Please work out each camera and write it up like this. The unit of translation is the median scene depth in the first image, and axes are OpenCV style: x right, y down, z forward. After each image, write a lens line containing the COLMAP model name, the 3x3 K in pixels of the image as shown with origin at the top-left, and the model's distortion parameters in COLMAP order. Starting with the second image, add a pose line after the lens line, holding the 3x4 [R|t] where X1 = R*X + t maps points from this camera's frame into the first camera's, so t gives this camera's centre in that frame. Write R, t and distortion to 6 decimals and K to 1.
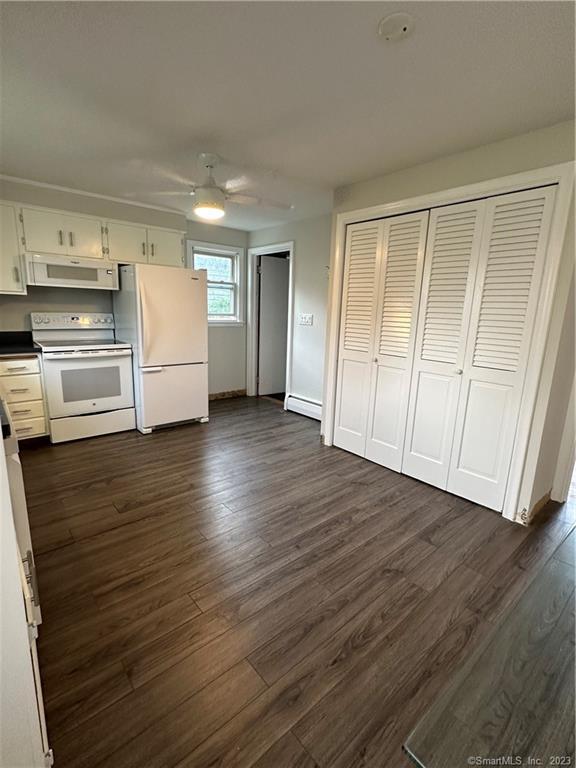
lens RADIAL K [[362.4, 0, 285.2], [0, 362.4, 386.1], [0, 0, 1]] dist [-0.001582, 0.000188]
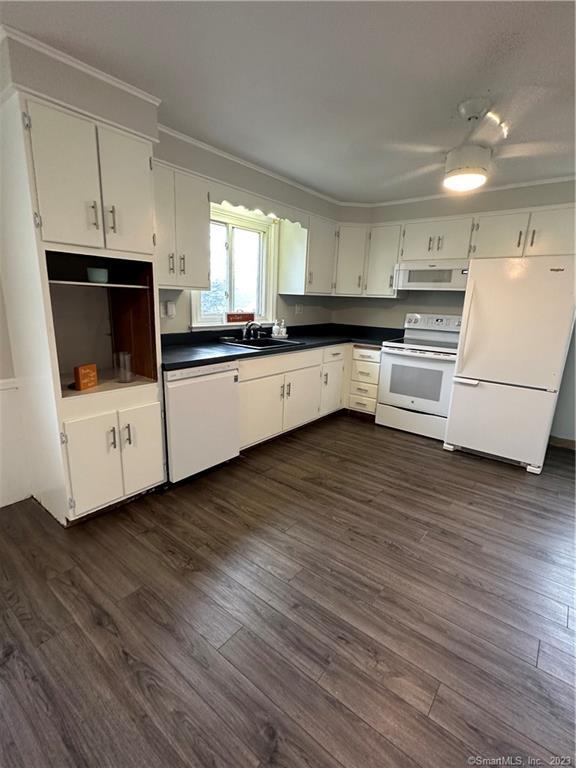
lens RADIAL K [[362.4, 0, 285.2], [0, 362.4, 386.1], [0, 0, 1]] dist [-0.001582, 0.000188]
pose [[0.182557, 0.206876, -0.961184, 0.446006], [-0.230559, 0.959361, 0.162694, -0.088128], [0.955780, 0.191908, 0.222835, 0.463772]]
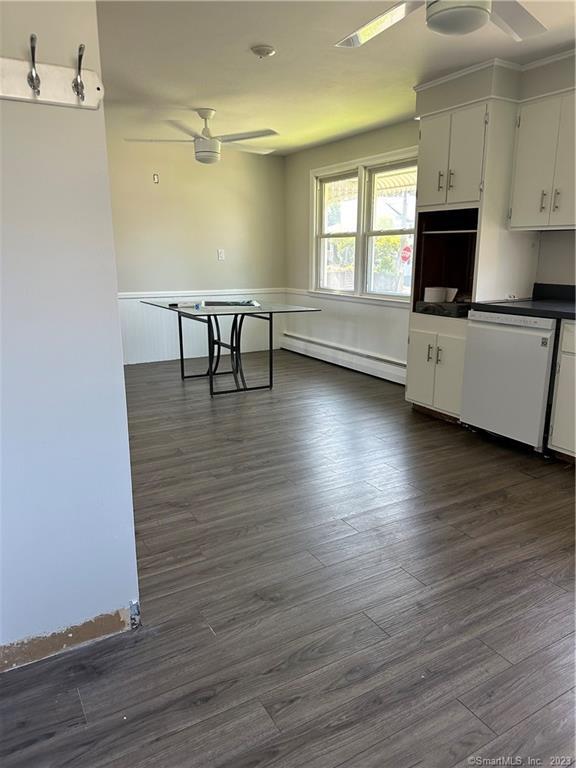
lens RADIAL K [[551.0, 0, 288.0], [0, 551.0, 384.0], [0, 0, 1]] dist [0.047257, -0.053068]
pose [[-0.983415, -0.072126, 0.166414, -0.123456], [0.007382, 0.900853, 0.434062, -0.312786], [-0.181222, 0.428092, -0.885379, 1.558933]]
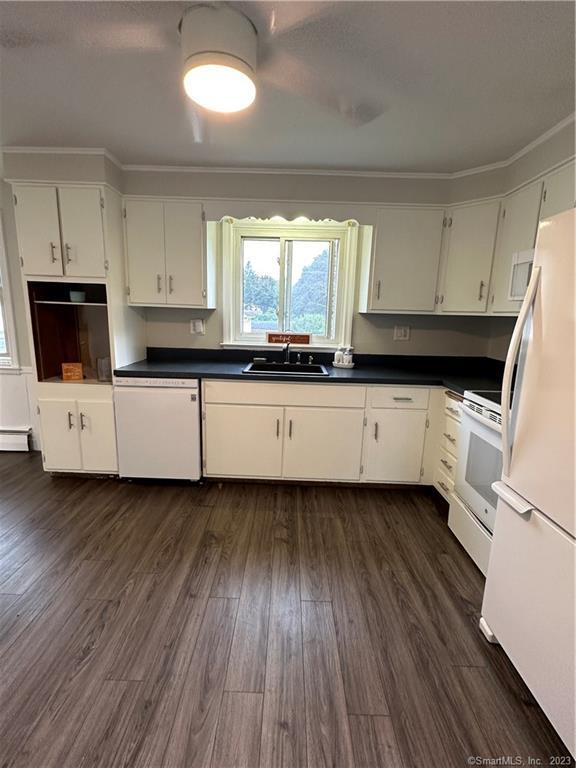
lens RADIAL K [[362.4, 0, 285.2], [0, 362.4, 386.1], [0, 0, 1]] dist [-0.001582, 0.000188]
pose [[-0.660427, 0.094274, -0.744949, 0.064229], [-0.206586, 0.930990, 0.300965, -0.254520], [0.721913, 0.352661, -0.595375, 1.176613]]
